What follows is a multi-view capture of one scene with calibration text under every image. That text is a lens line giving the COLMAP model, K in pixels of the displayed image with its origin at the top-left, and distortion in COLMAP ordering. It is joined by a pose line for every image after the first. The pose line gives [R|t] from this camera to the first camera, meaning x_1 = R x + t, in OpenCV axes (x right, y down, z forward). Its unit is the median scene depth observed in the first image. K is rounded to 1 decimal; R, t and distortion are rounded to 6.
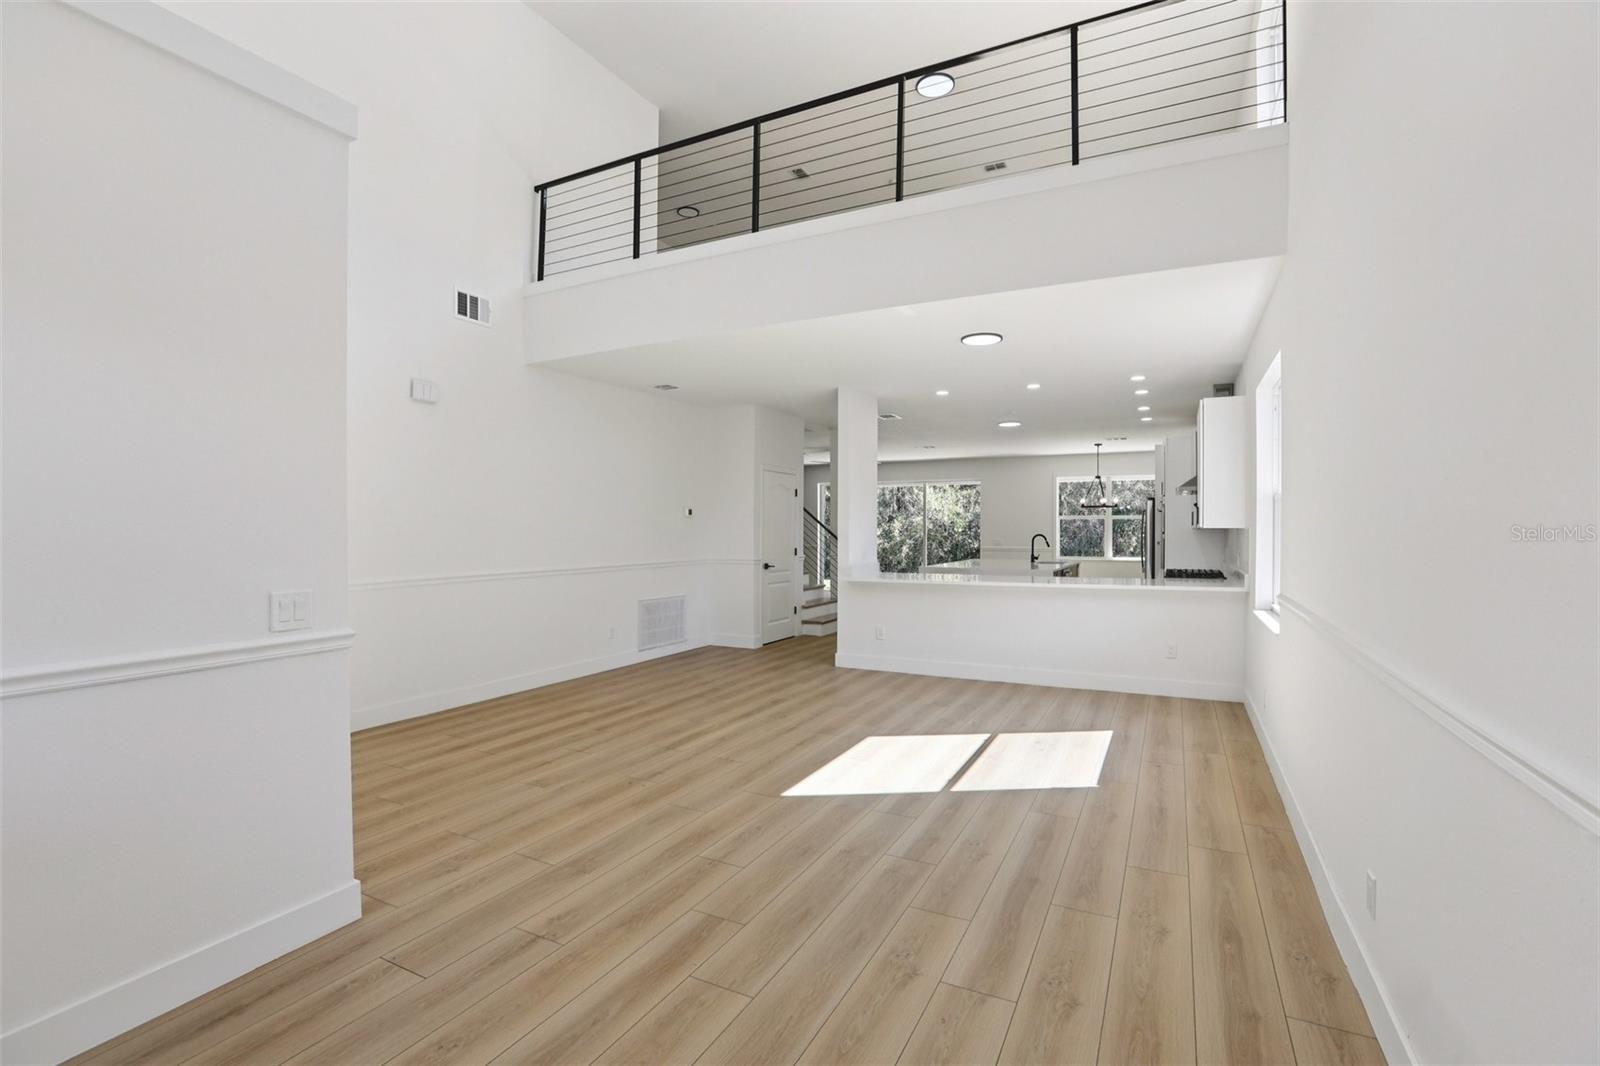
lens RADIAL K [[727.2, 0, 797.6], [0, 727.2, 523.7], [0, 0, 1]] dist [-0.044965, 0.013058]
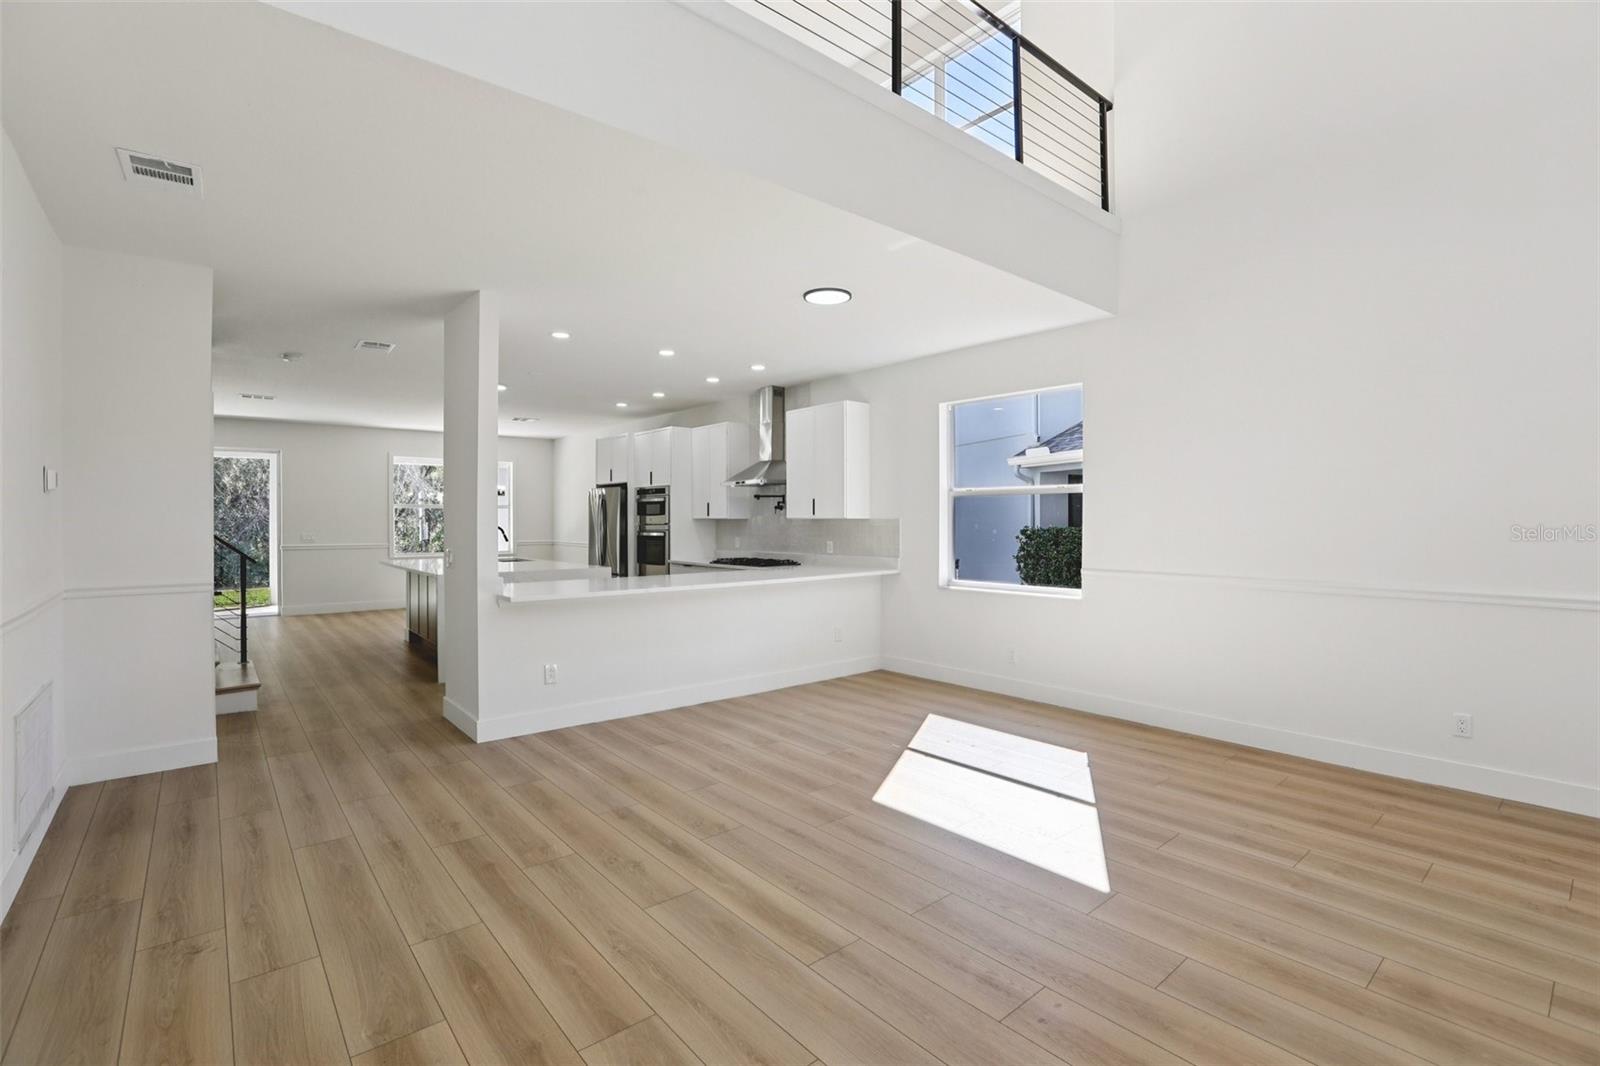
lens RADIAL K [[727.2, 0, 797.6], [0, 727.2, 523.7], [0, 0, 1]] dist [-0.044965, 0.013058]
pose [[0.381817, -0.004393, 0.924228, -0.815541], [-0.007278, 0.999943, 0.007760, 0.009808], [-0.924209, -0.009690, 0.381763, 1.048887]]
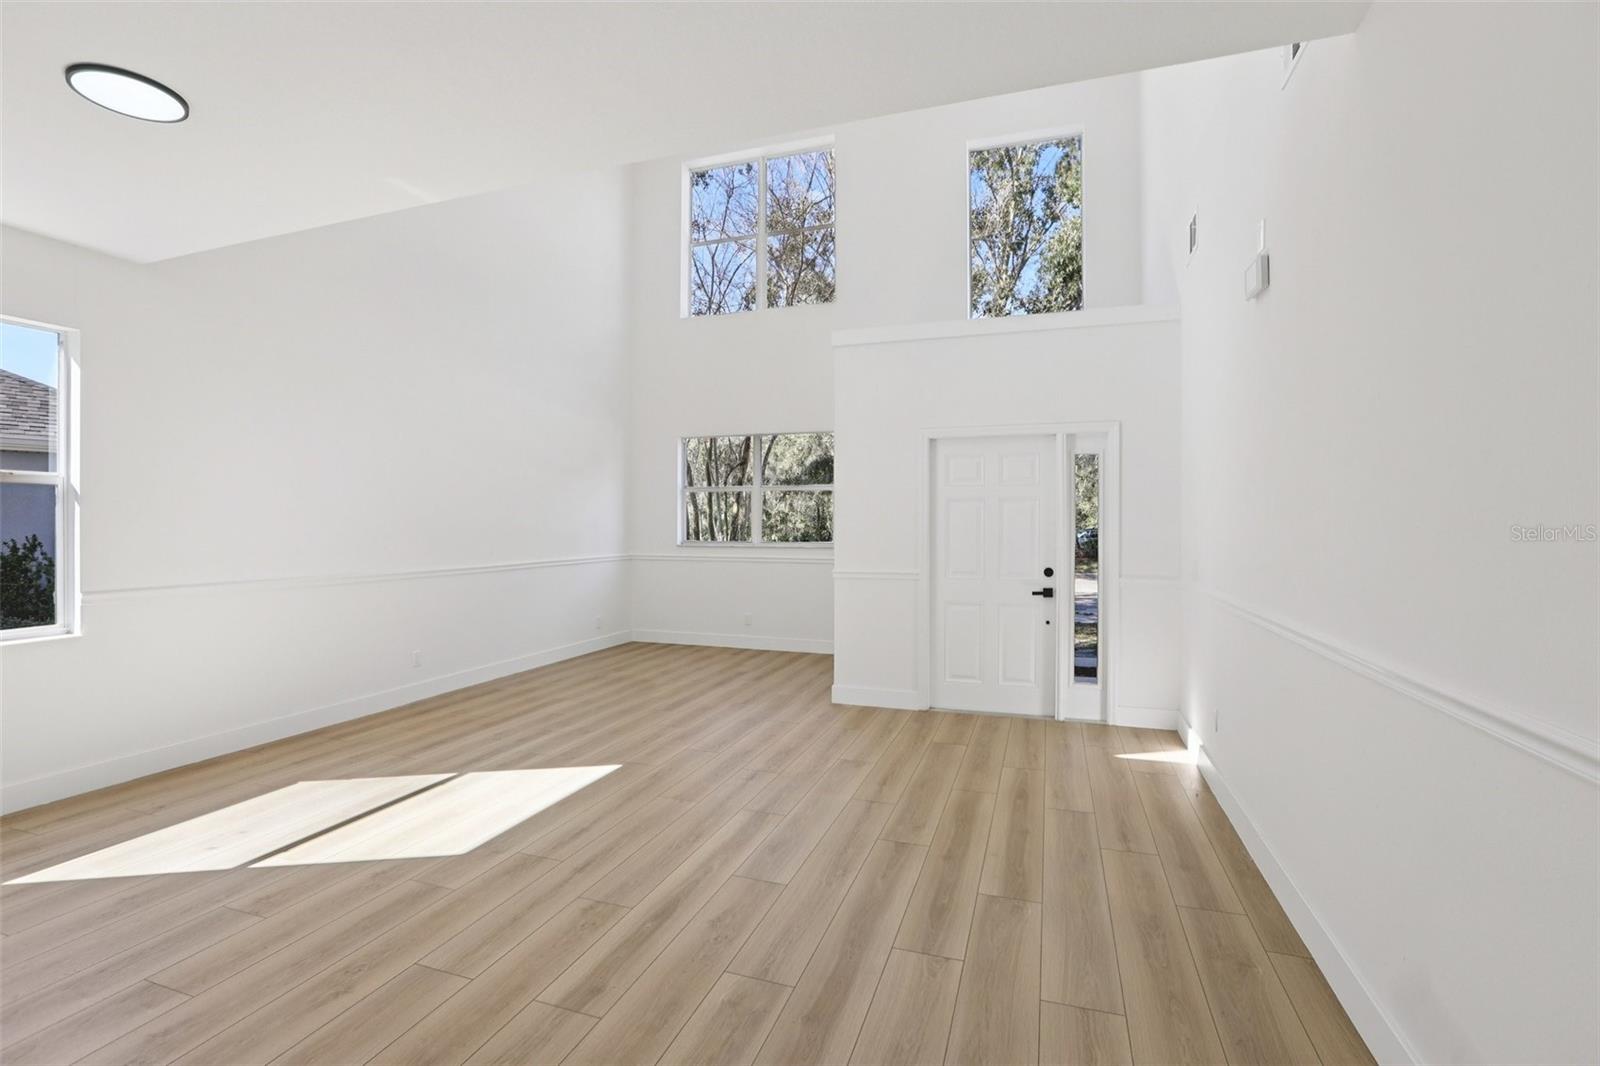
lens RADIAL K [[727.2, 0, 797.6], [0, 727.2, 523.7], [0, 0, 1]] dist [-0.044965, 0.013058]
pose [[-0.989267, -0.001342, -0.146113, -0.129009], [-0.000095, 0.999964, -0.008543, 0.017389], [0.146119, -0.008437, -0.989231, 2.206441]]
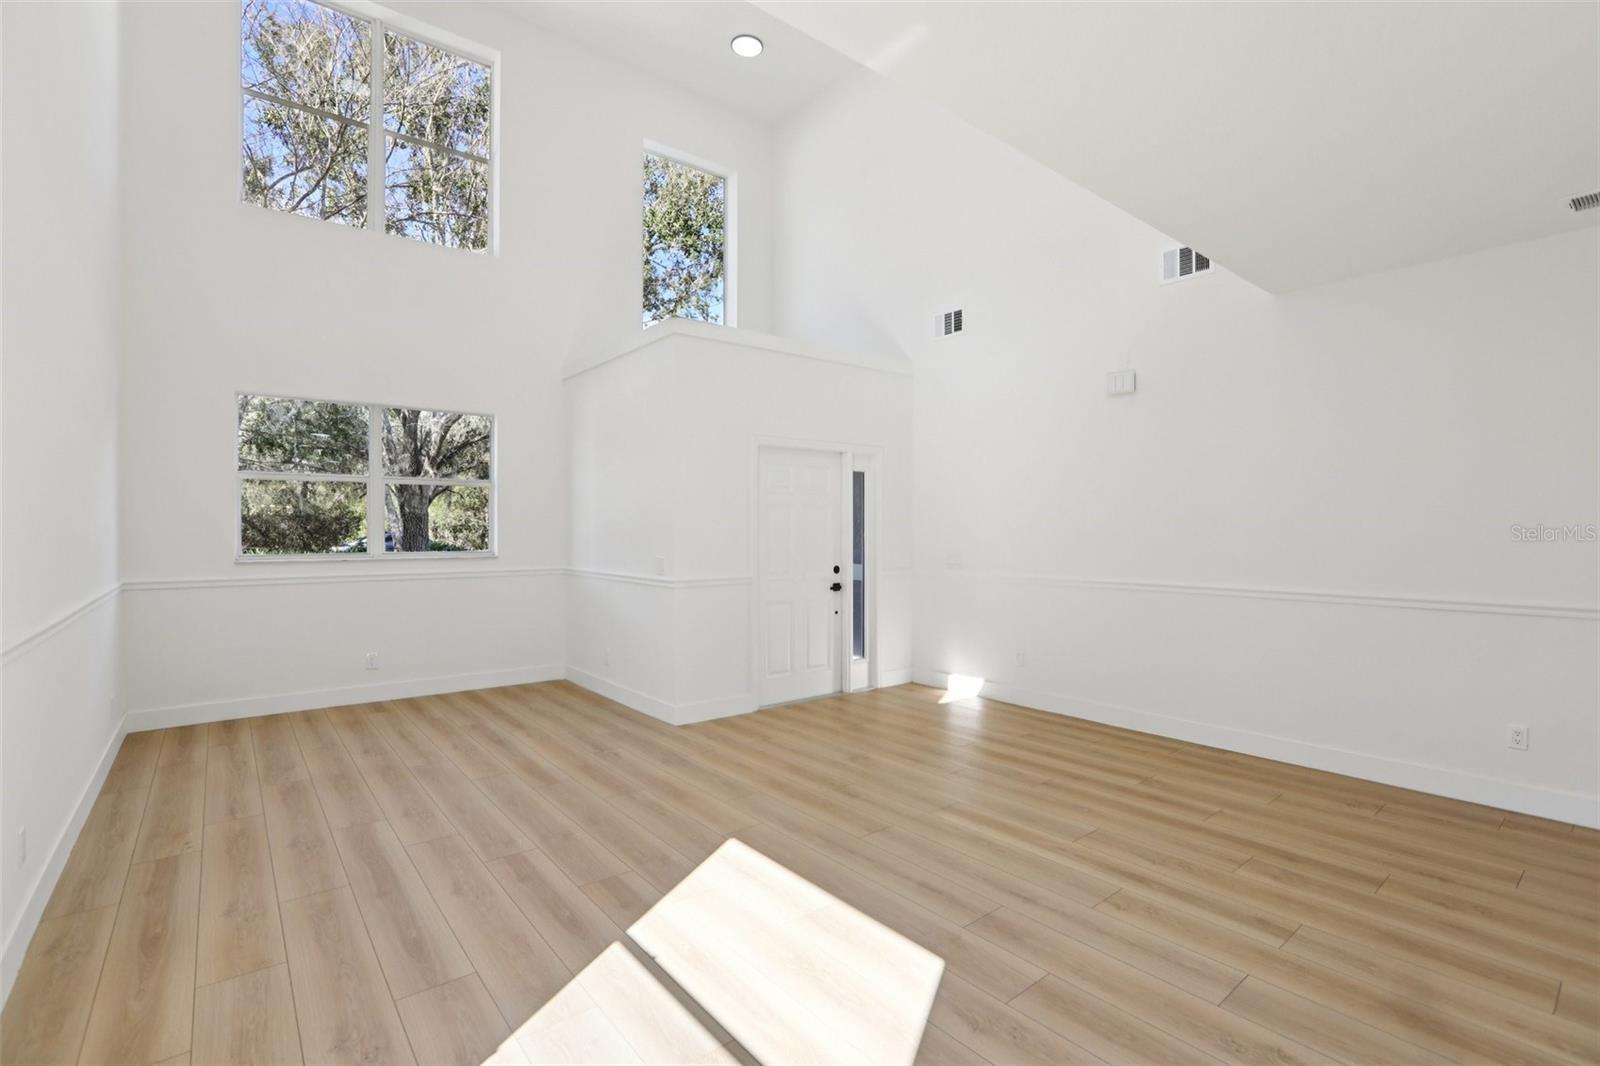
lens RADIAL K [[727.2, 0, 797.6], [0, 727.2, 523.7], [0, 0, 1]] dist [-0.044965, 0.013058]
pose [[-0.399588, -0.008911, -0.916652, 0.762235], [0.006736, 0.999897, -0.012656, 0.013612], [0.916670, -0.011232, -0.399487, 1.468115]]
